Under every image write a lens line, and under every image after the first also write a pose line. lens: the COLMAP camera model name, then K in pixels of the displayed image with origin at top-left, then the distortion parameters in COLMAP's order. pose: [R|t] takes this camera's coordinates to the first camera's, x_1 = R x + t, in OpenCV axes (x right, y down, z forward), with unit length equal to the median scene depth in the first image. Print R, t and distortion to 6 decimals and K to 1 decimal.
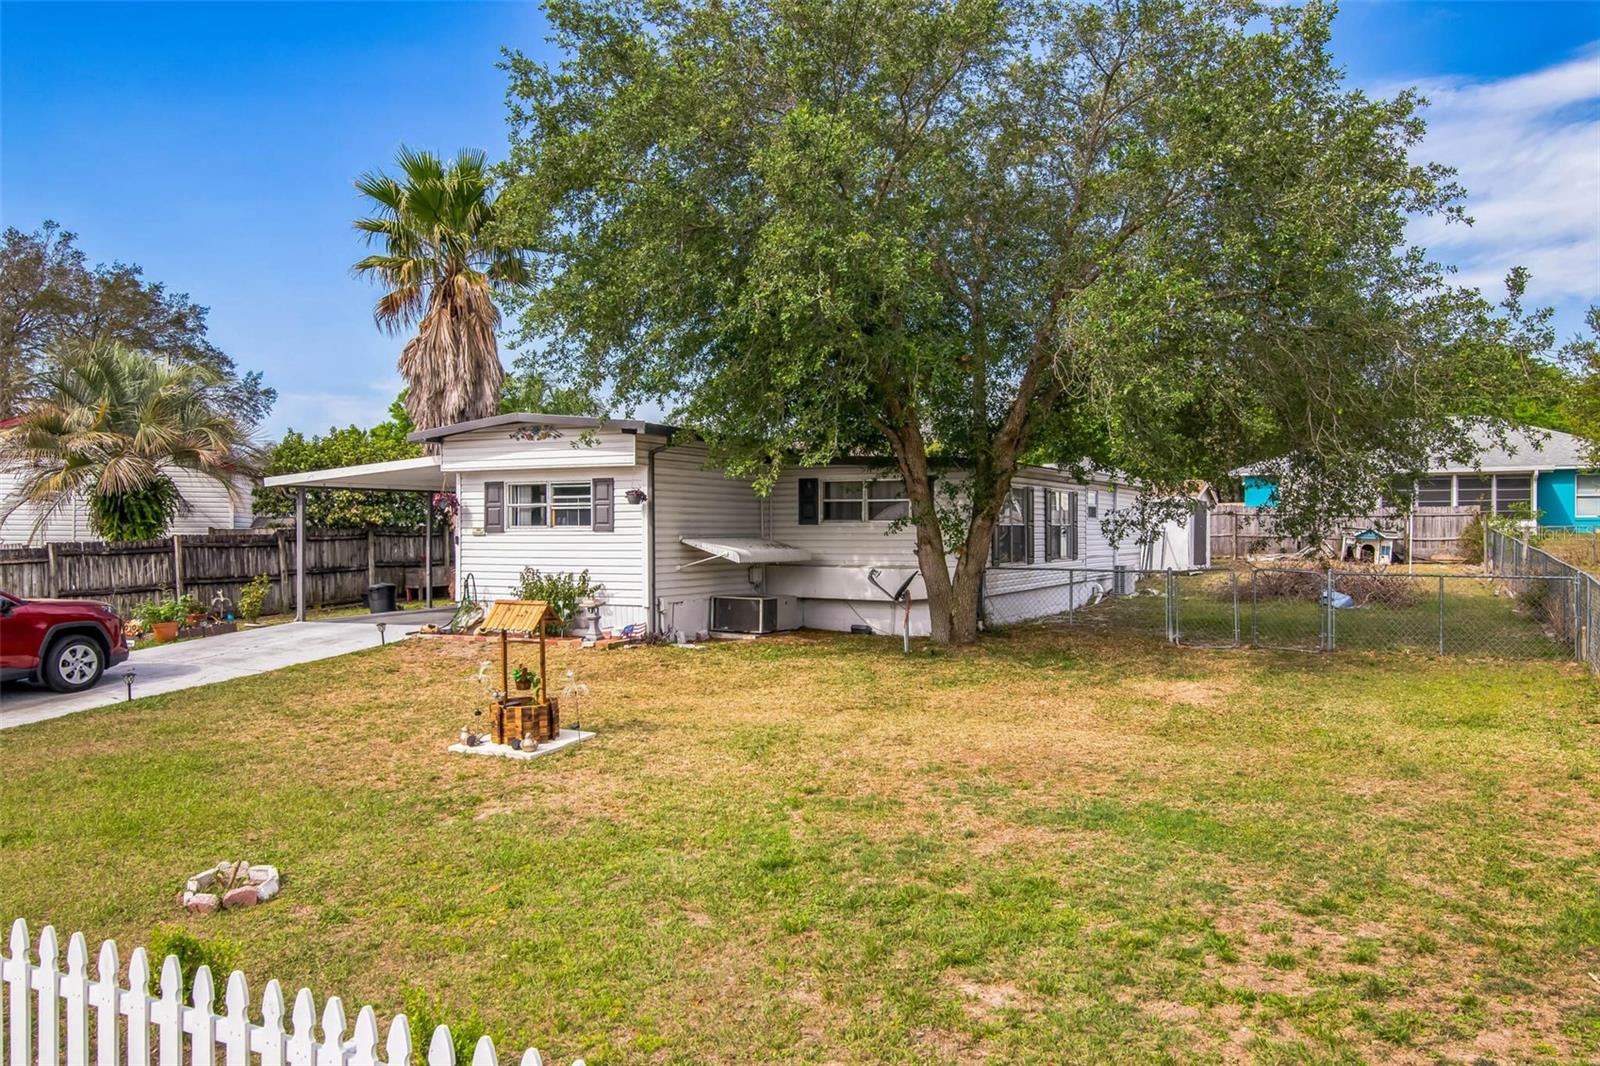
lens RADIAL K [[1290.7, 0, 799.0], [0, 1290.7, 535.1], [0, 0, 1]] dist [0.001380, 0.006541]
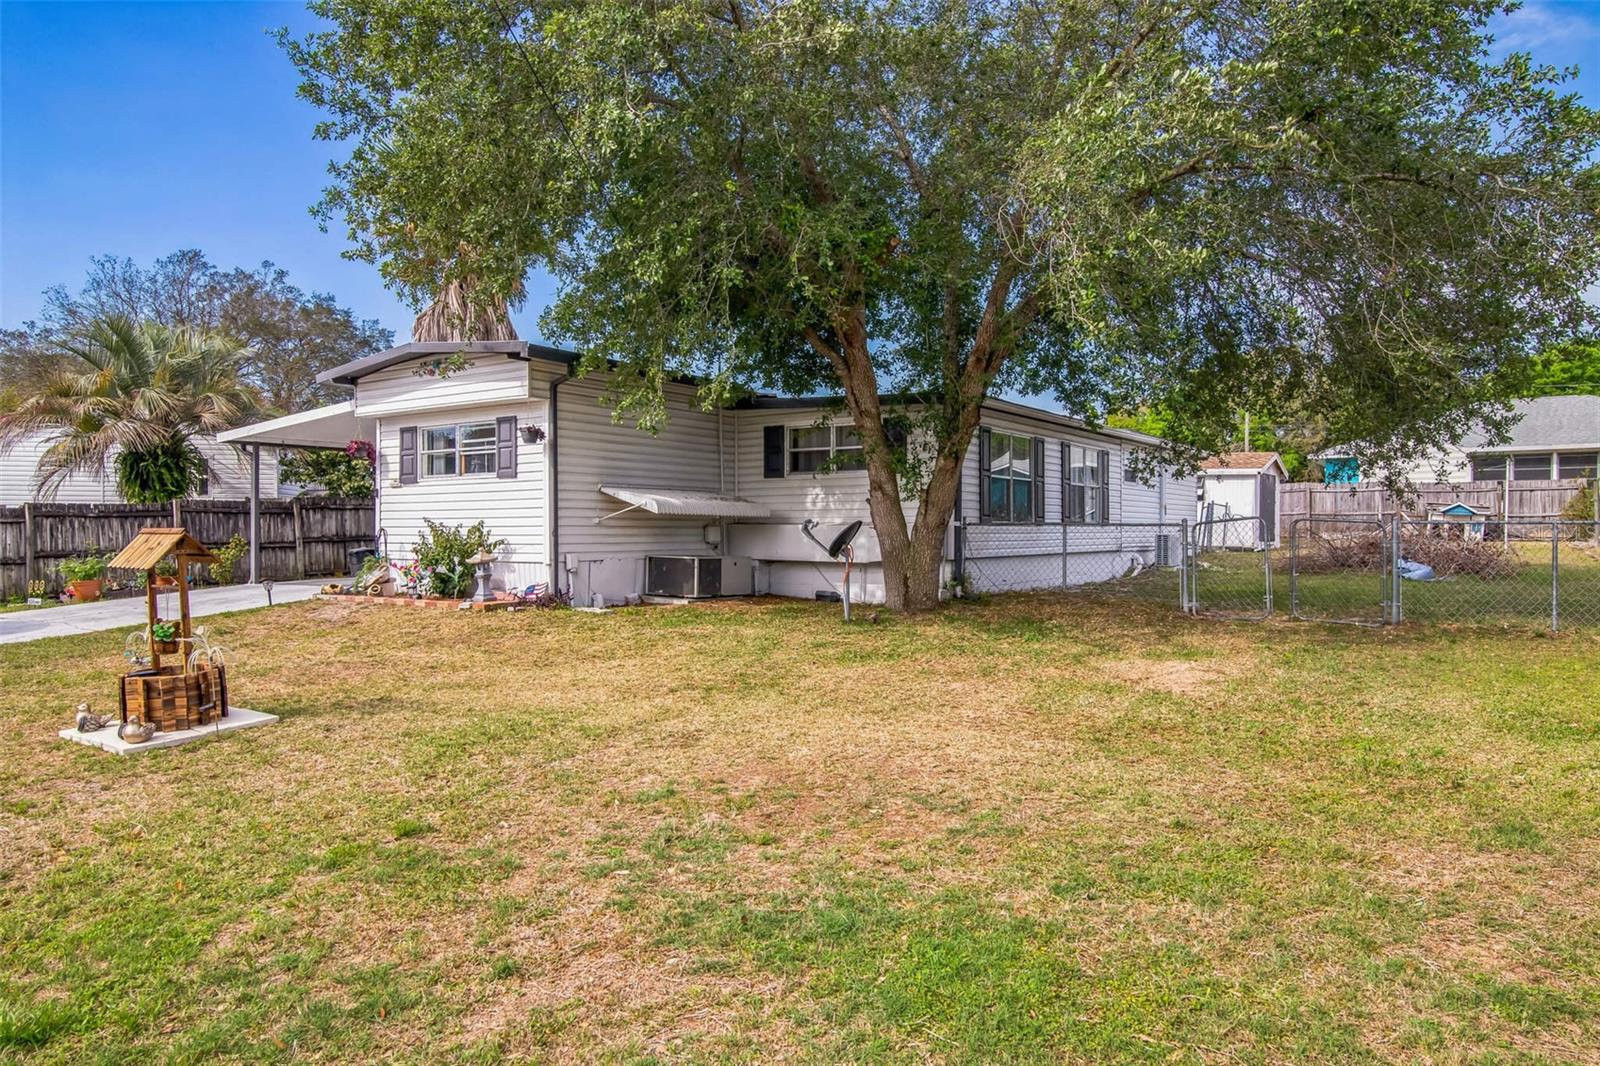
lens RADIAL K [[1070.0, 0, 801.3], [0, 1070.0, 531.3], [0, 0, 1]] dist [-0.001911, -0.001379]
pose [[0.990397, 0.000032, -0.138249, 0.137728], [-0.000855, 0.999982, -0.005887, 0.035531], [0.138246, 0.005949, 0.990380, 0.297226]]
